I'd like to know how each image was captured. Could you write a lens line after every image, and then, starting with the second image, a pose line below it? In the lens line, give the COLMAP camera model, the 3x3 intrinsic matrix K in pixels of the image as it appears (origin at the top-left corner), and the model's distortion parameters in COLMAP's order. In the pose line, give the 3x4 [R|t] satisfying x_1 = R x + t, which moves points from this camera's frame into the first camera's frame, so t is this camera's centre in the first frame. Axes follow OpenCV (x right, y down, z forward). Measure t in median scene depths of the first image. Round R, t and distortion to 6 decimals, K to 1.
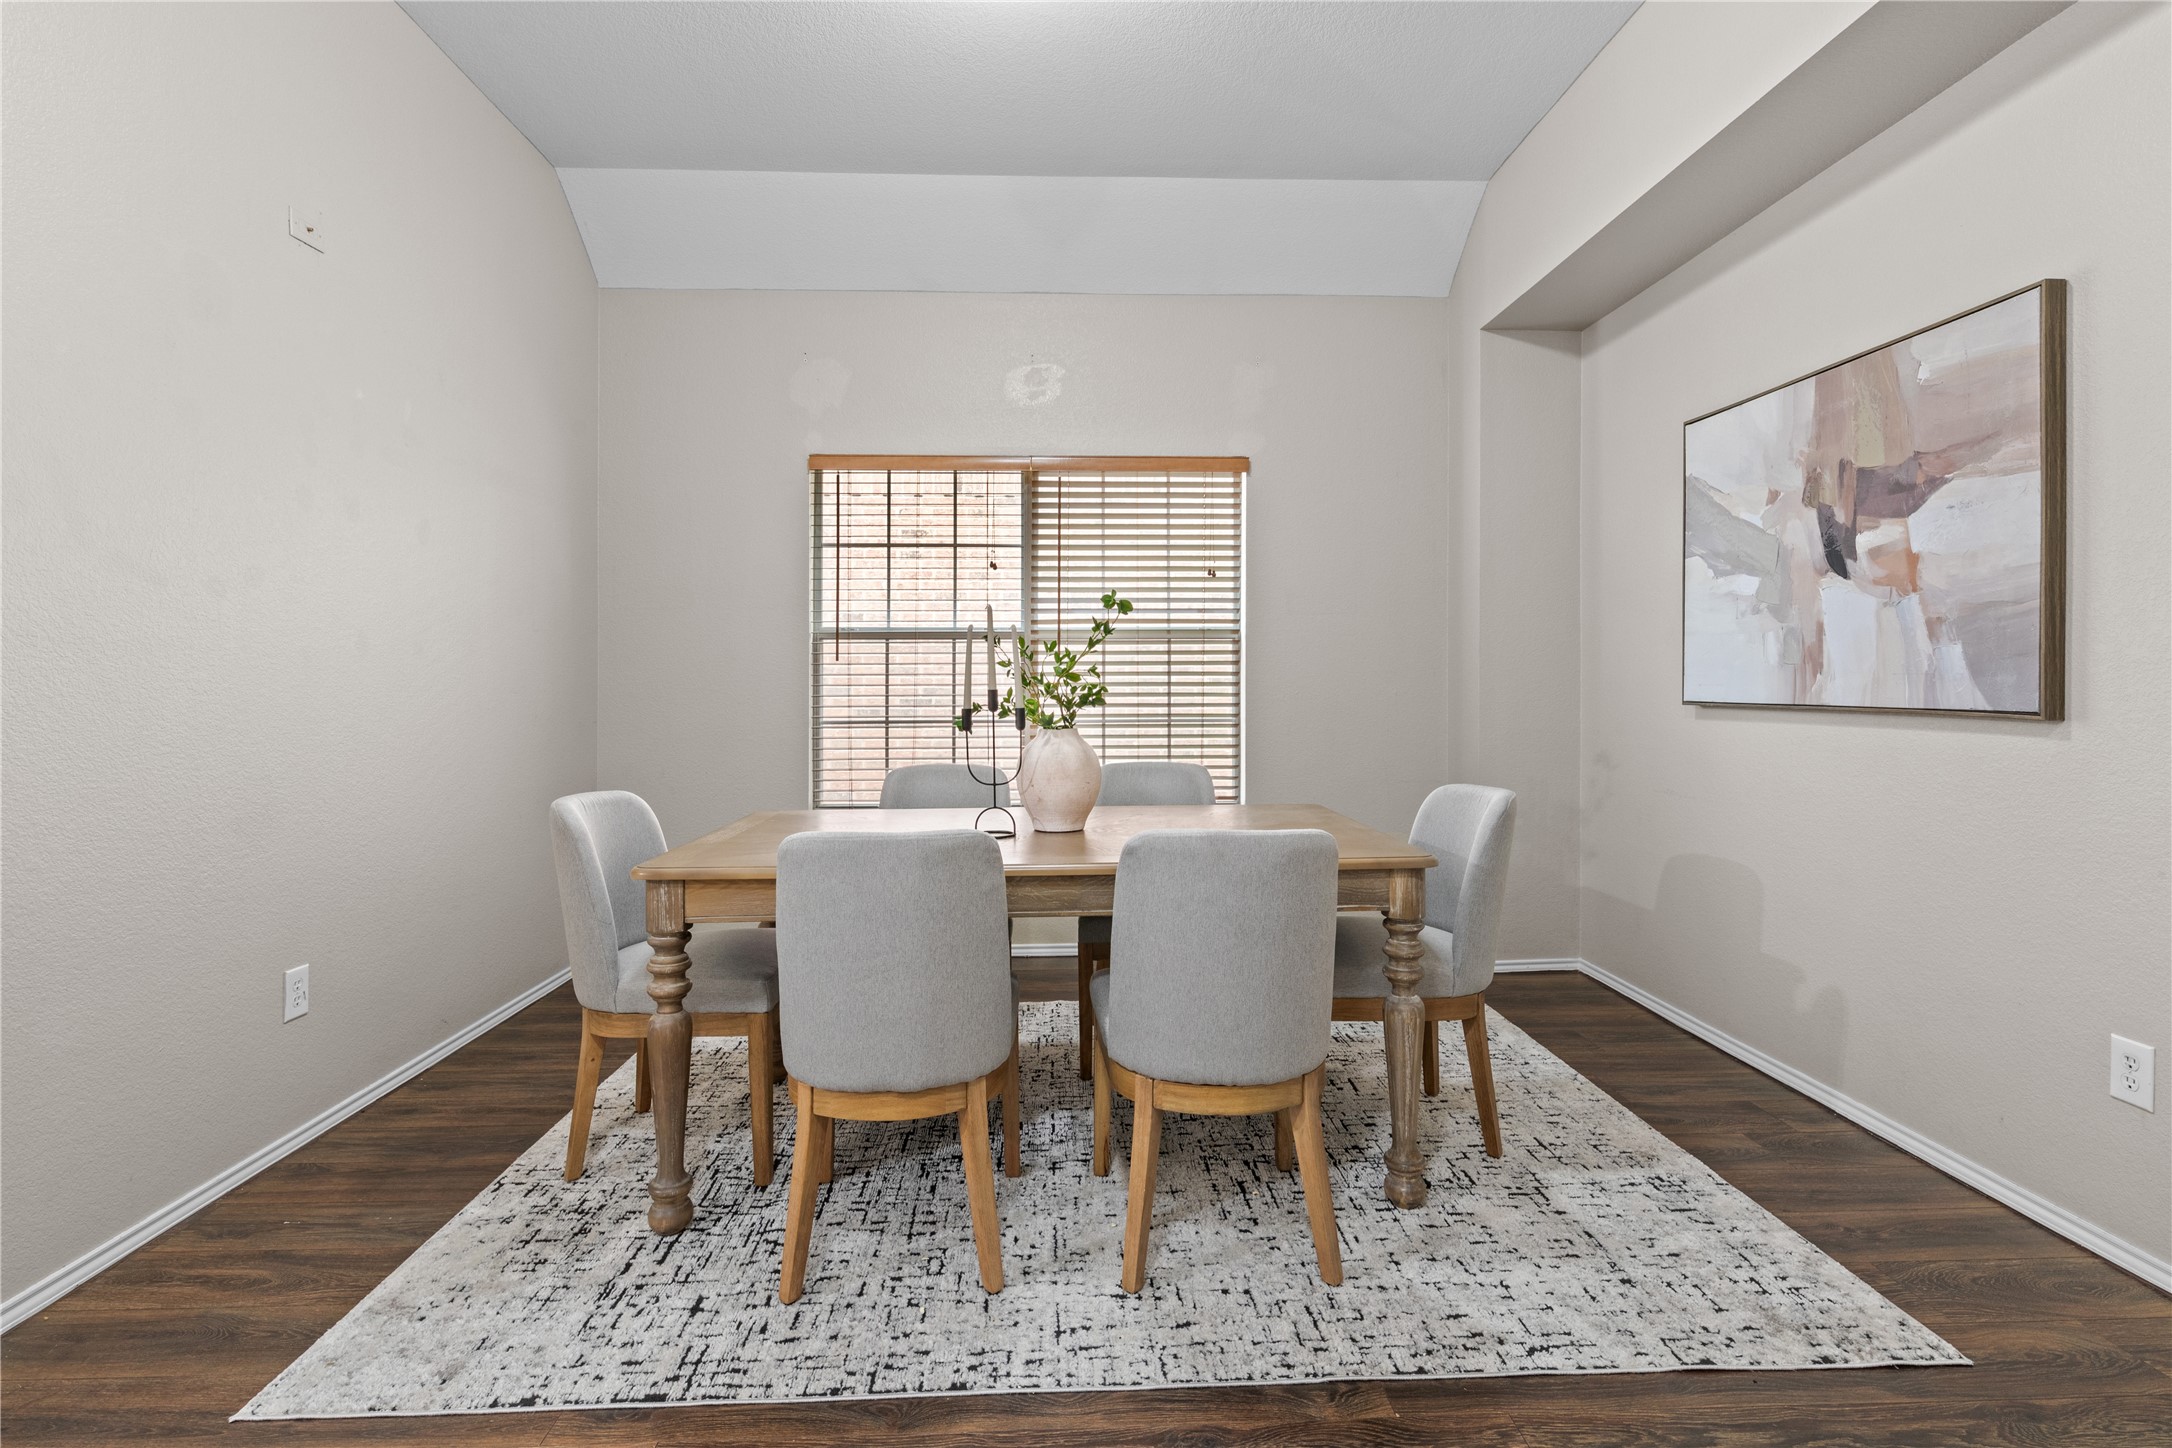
lens RADIAL K [[1031.5, 0, 1088.5], [0, 1031.5, 675.9], [0, 0, 1]] dist [0.001996, -0.001824]
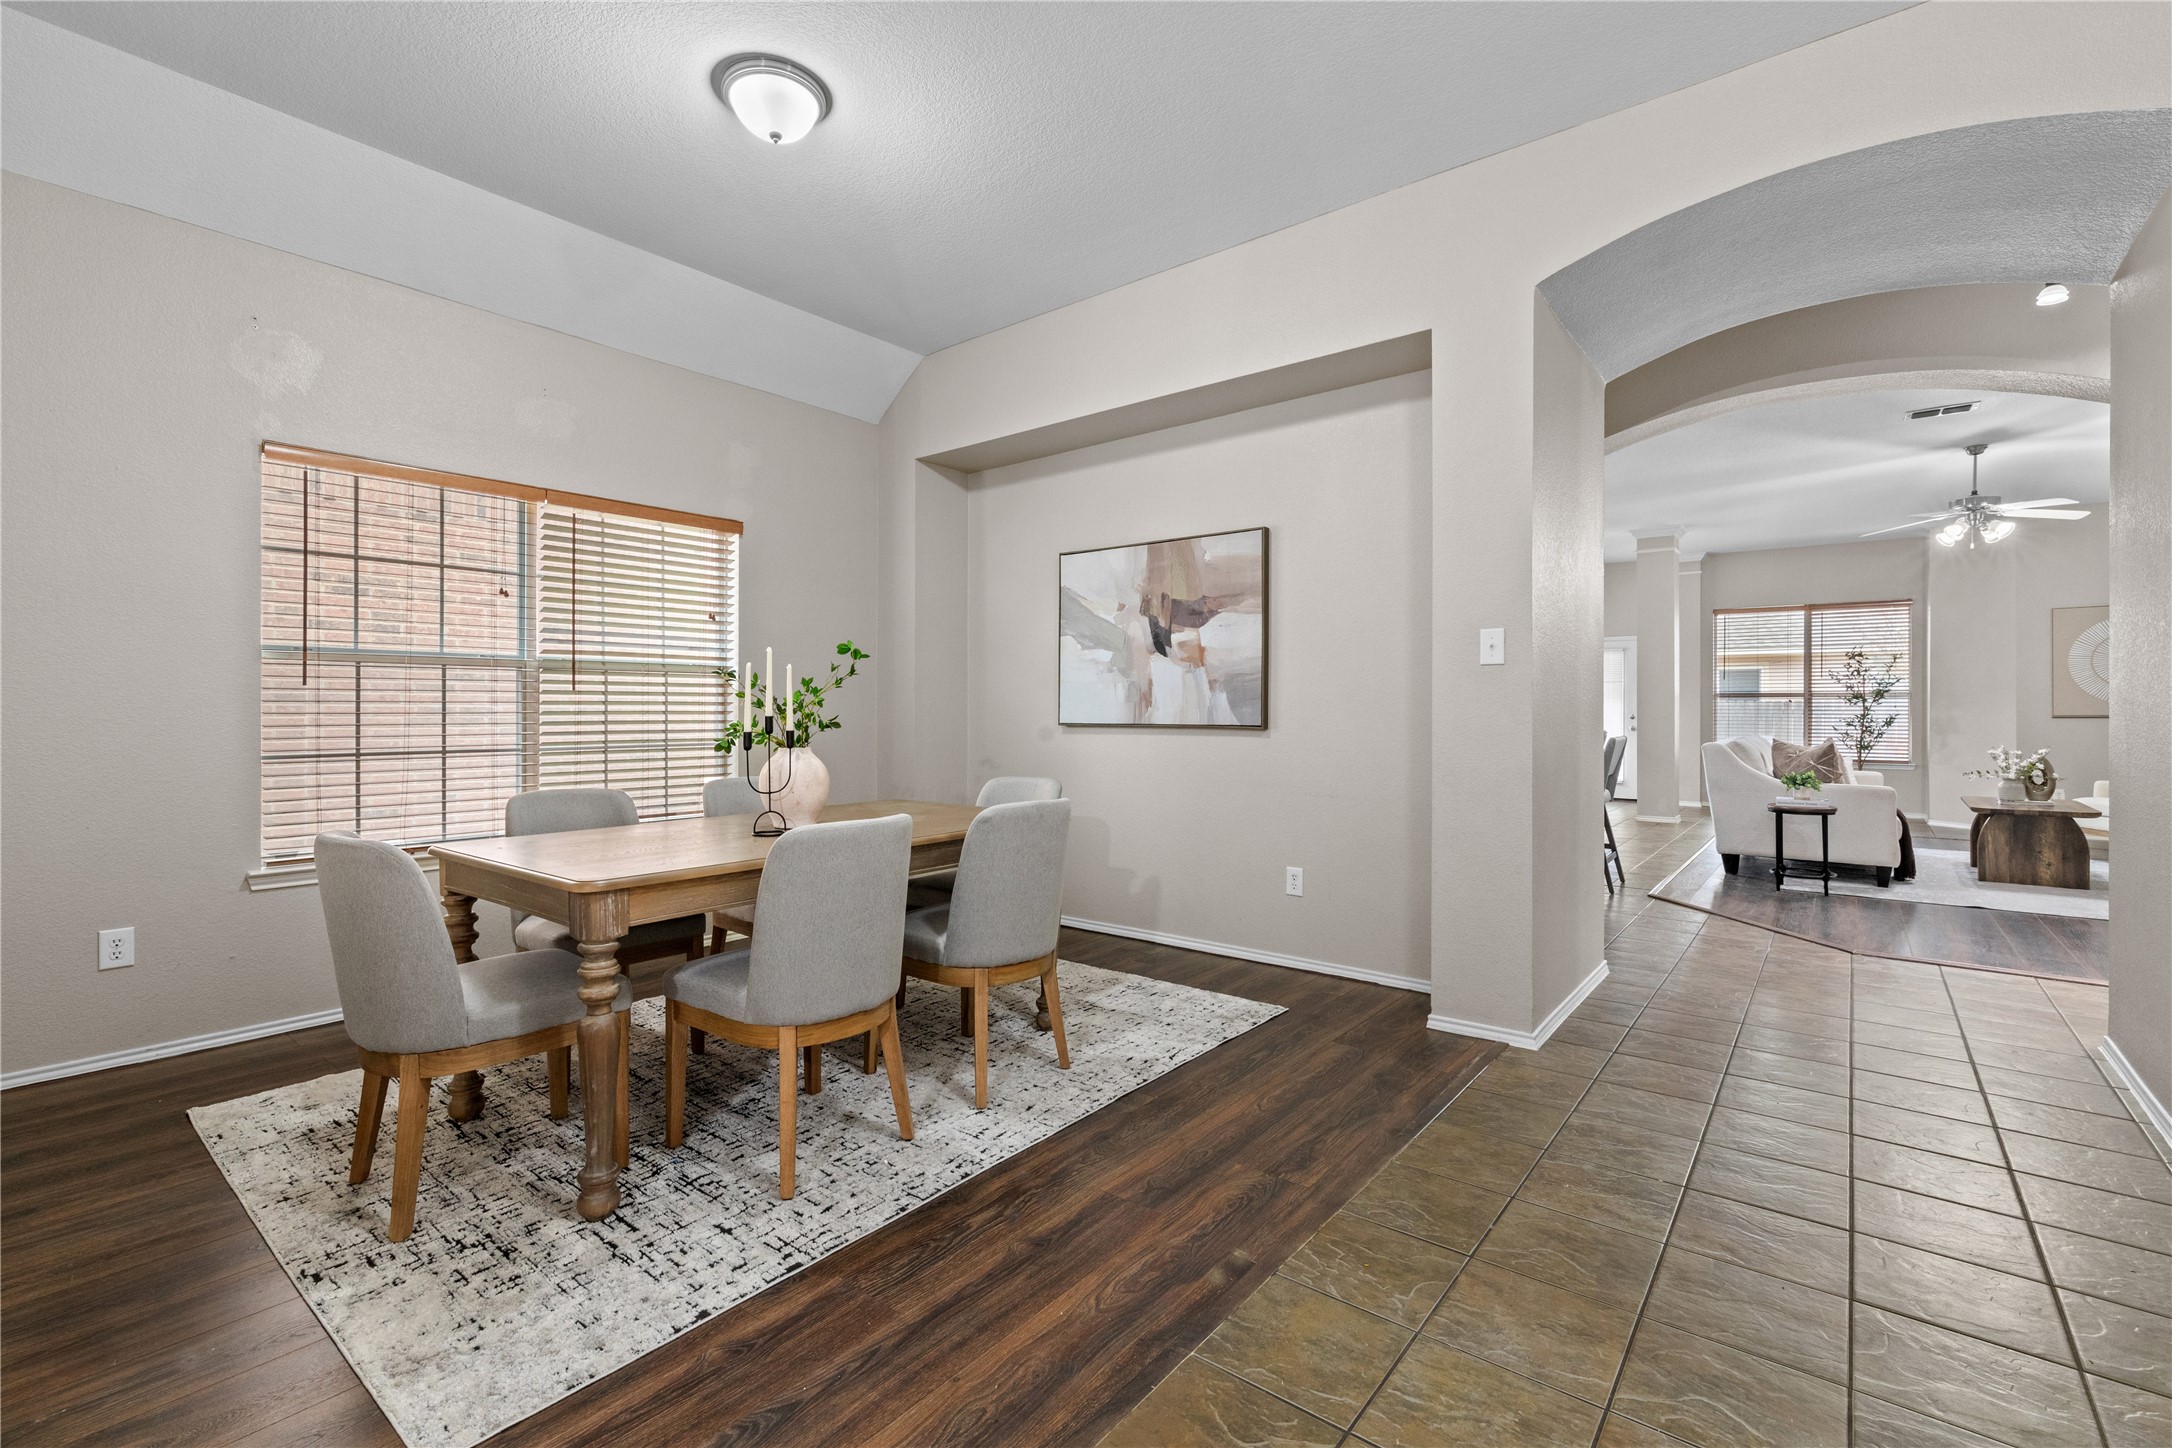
lens RADIAL K [[947.1, 0, 1081.1], [0, 947.1, 704.4], [0, 0, 1]] dist [0.001934, -0.000713]
pose [[0.661525, 0.007866, 0.749882, -0.675276], [-0.005867, 0.999969, -0.005314, 0.003233], [-0.749900, -0.000885, 0.661550, -0.028639]]
